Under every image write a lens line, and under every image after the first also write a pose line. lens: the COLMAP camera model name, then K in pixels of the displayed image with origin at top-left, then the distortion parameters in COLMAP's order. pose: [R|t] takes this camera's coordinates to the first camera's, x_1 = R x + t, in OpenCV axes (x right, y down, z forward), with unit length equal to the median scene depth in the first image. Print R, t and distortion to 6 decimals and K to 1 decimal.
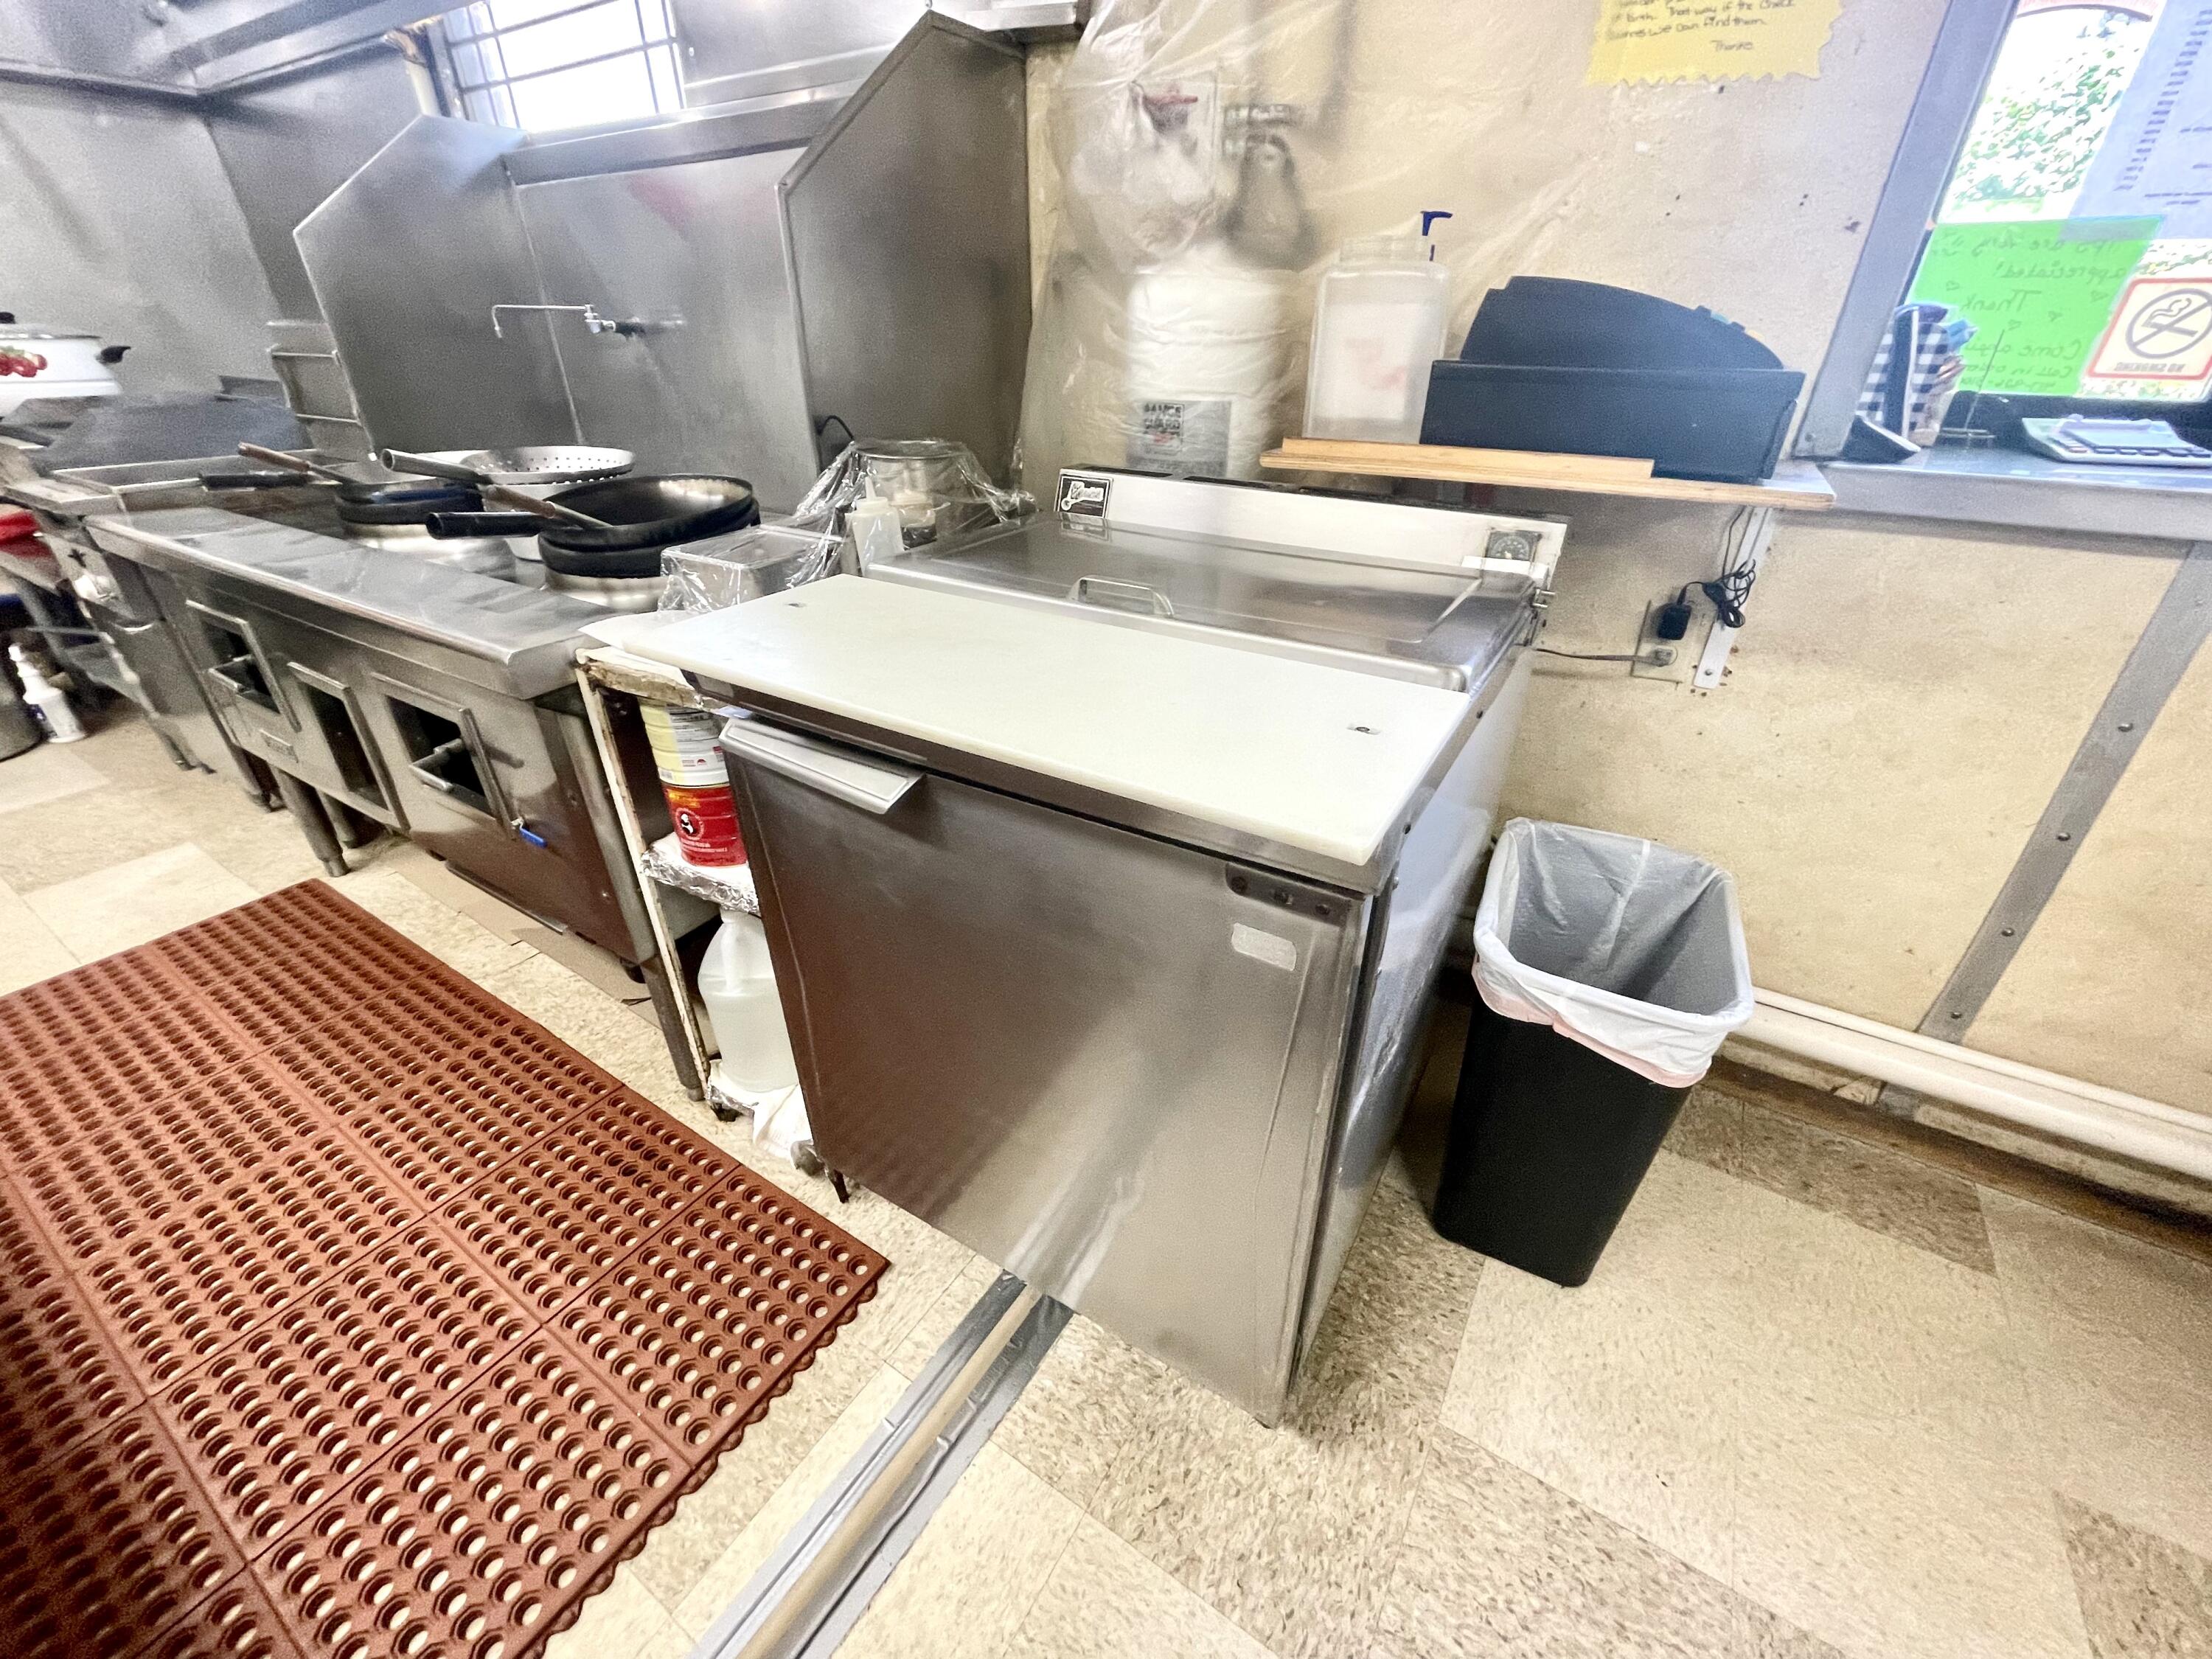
lens RADIAL K [[889.0, 0, 1109.2], [0, 889.0, 836.0], [0, 0, 1]] dist [-0.003442, 0.000006]
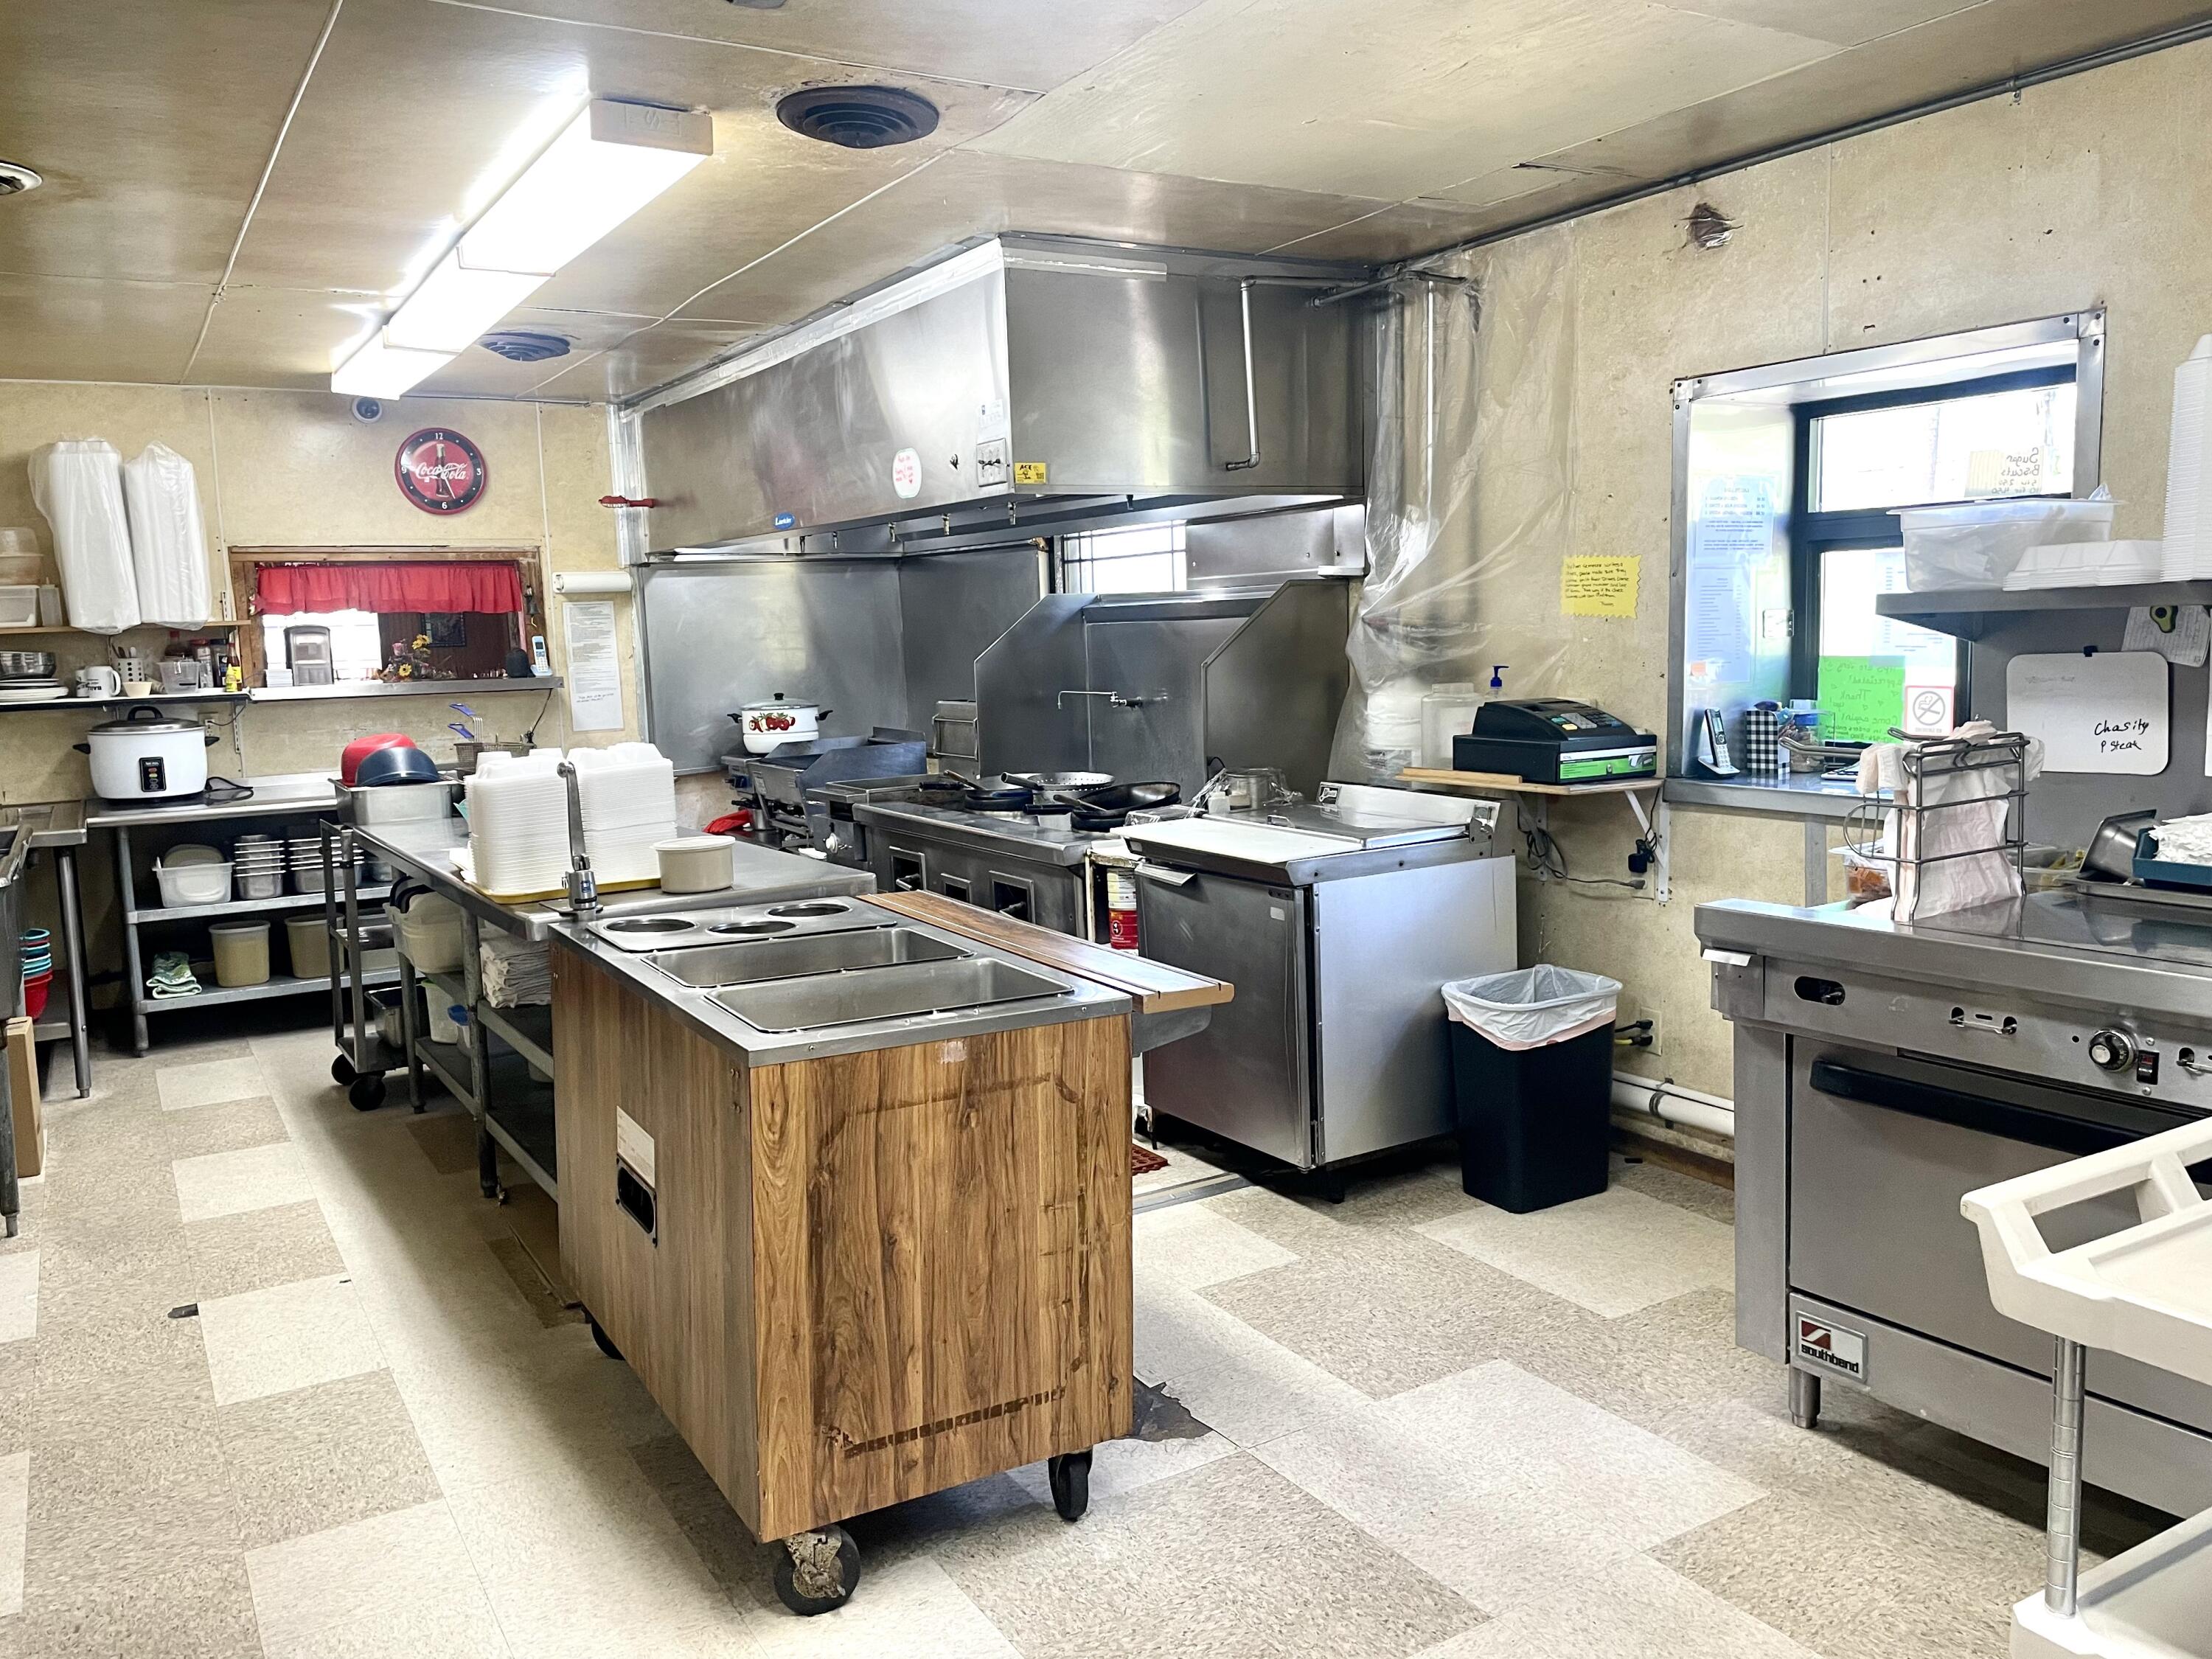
lens RADIAL K [[1702.1, 0, 1104.1], [0, 1702.1, 827.9], [0, 0, 1]] dist [-0.000661, -0.001135]
pose [[0.895360, 0.018336, -0.444965, 1.172071], [-0.185772, 0.923448, -0.335756, 1.011994], [0.404746, 0.383284, 0.830225, -2.229199]]
